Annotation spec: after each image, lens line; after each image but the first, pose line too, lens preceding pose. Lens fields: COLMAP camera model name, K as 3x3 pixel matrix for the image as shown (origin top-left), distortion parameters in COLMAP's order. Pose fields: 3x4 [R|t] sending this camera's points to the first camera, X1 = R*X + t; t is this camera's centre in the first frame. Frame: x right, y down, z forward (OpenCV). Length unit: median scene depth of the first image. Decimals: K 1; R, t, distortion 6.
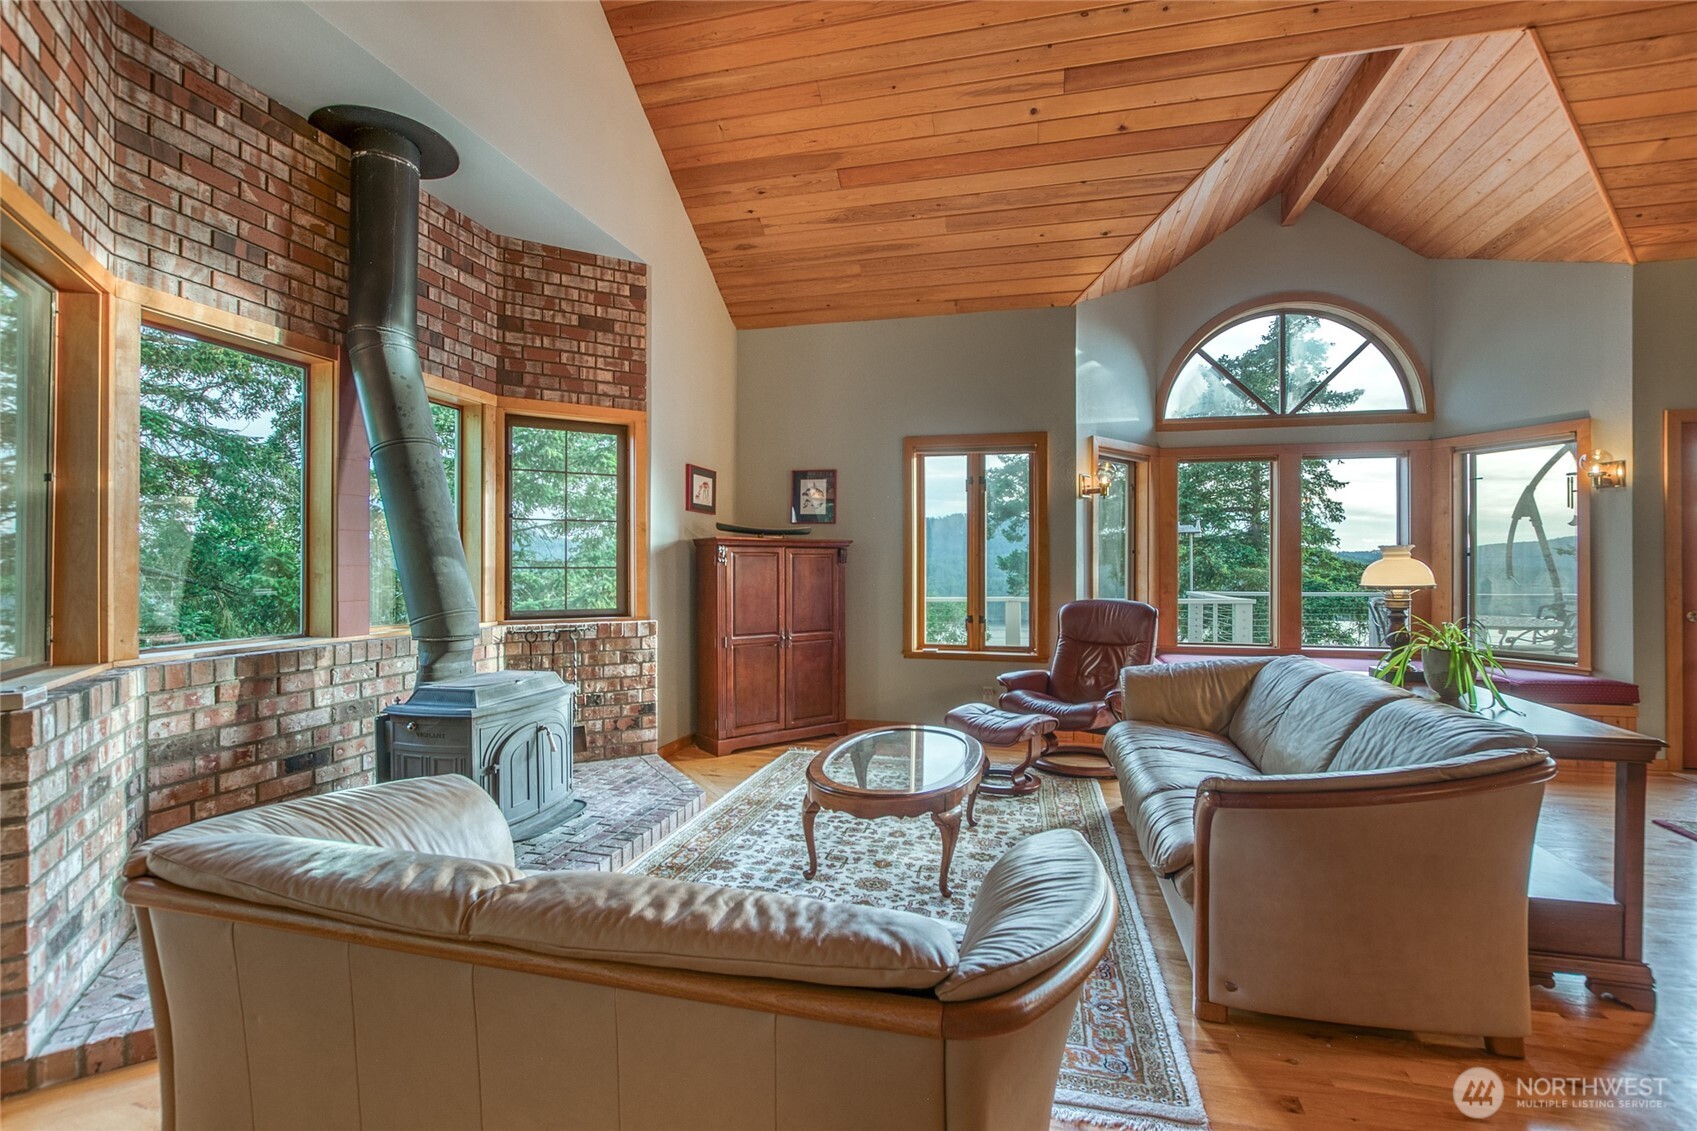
lens RADIAL K [[764.2, 0, 862.6], [0, 764.2, 563.9], [0, 0, 1]] dist [-0.020325, 0.003097]
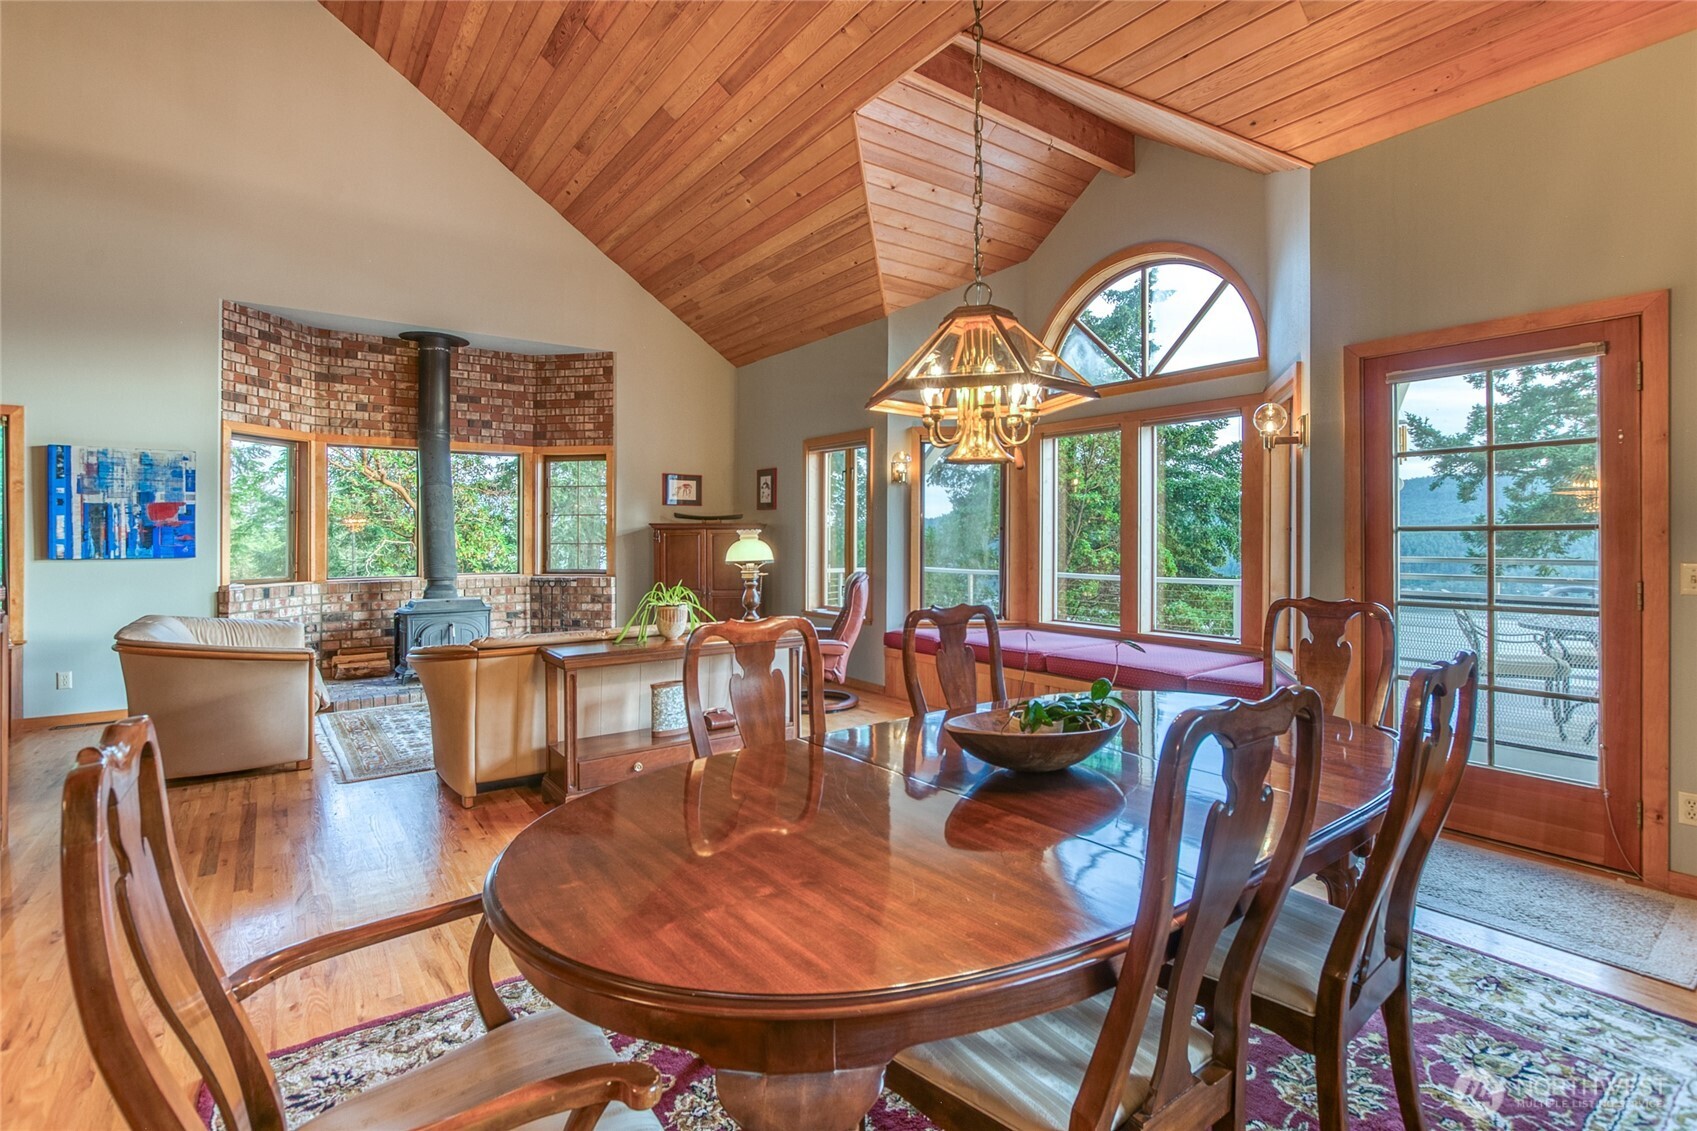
lens RADIAL K [[770.2, 0, 786.6], [0, 770.2, 534.3], [0, 0, 1]] dist [-0.011016, 0.001003]
pose [[0.762224, -0.005562, -0.647289, 1.037436], [0.005184, 0.999983, -0.002488, -0.009033], [0.647293, -0.001459, 0.762240, 0.015263]]
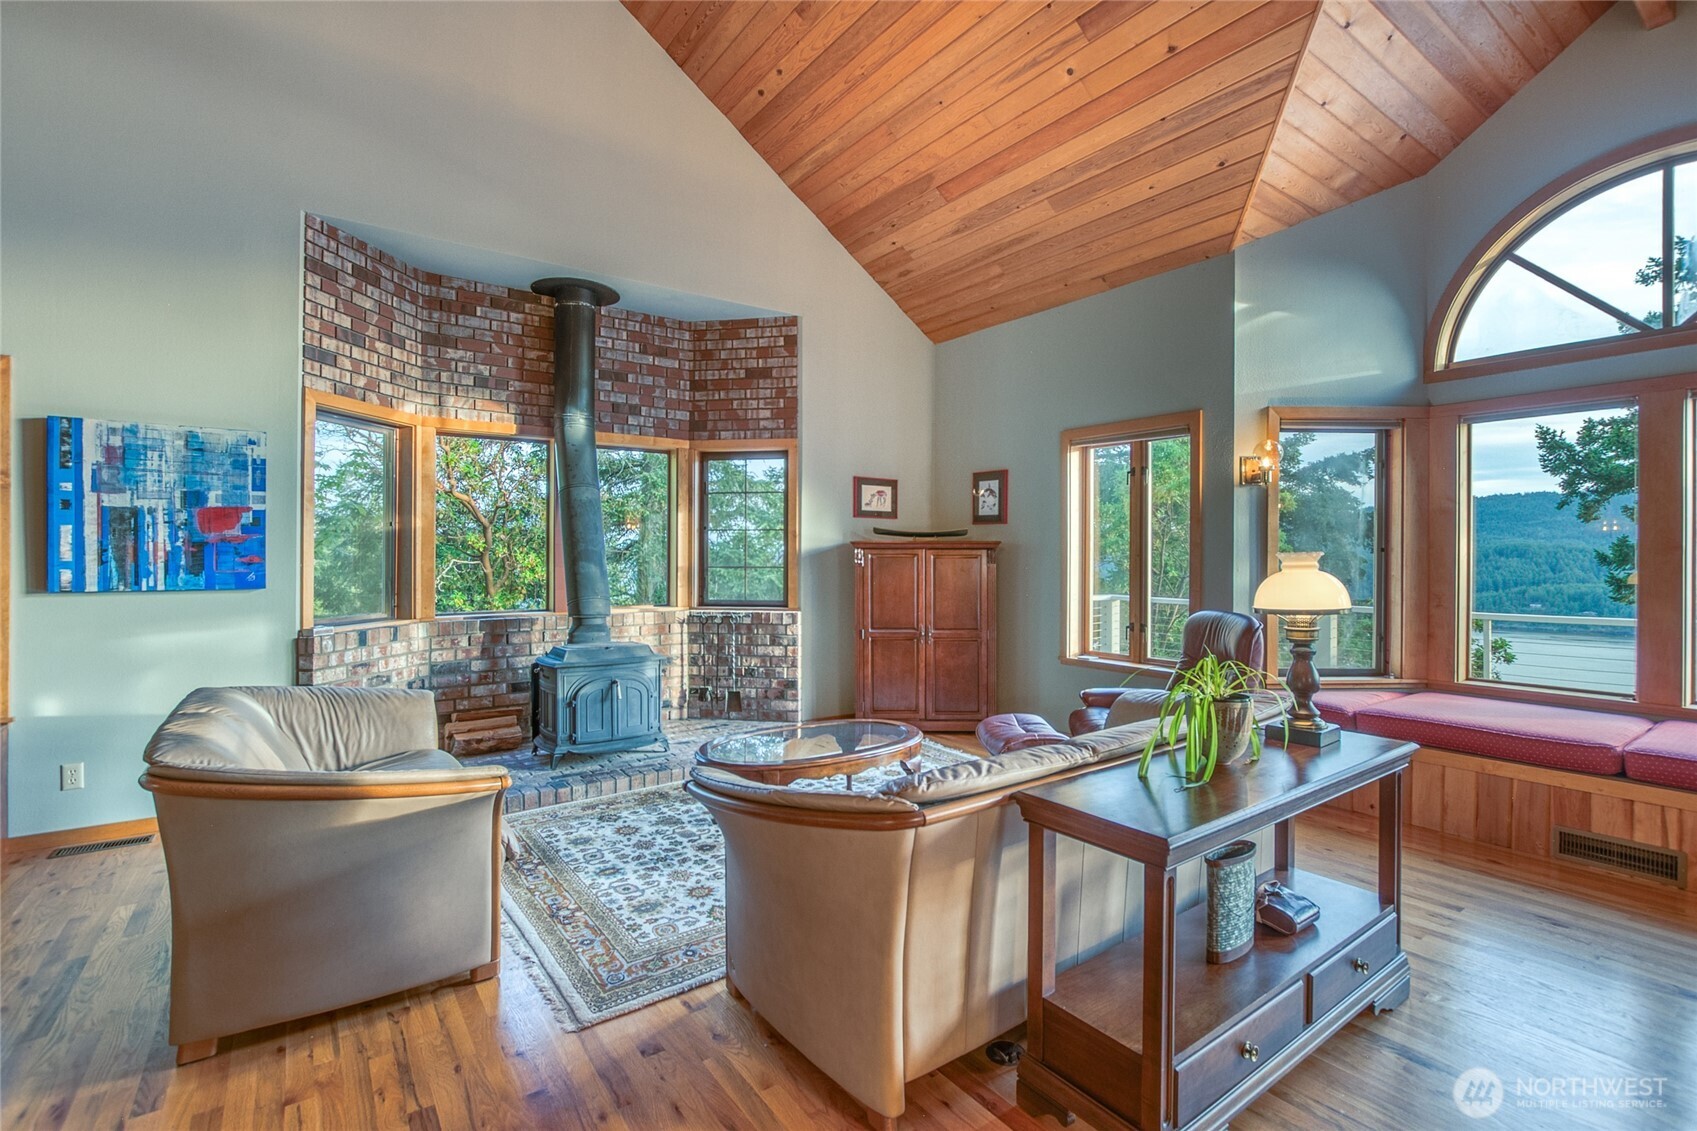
lens RADIAL K [[764.2, 0, 806.4], [0, 764.2, 554.6], [0, 0, 1]] dist [-0.020325, 0.003097]
pose [[0.758218, -0.002056, -0.651998, 0.521358], [0.001827, 0.999998, -0.001028, -0.014557], [0.651999, -0.000412, 0.758220, 0.093623]]
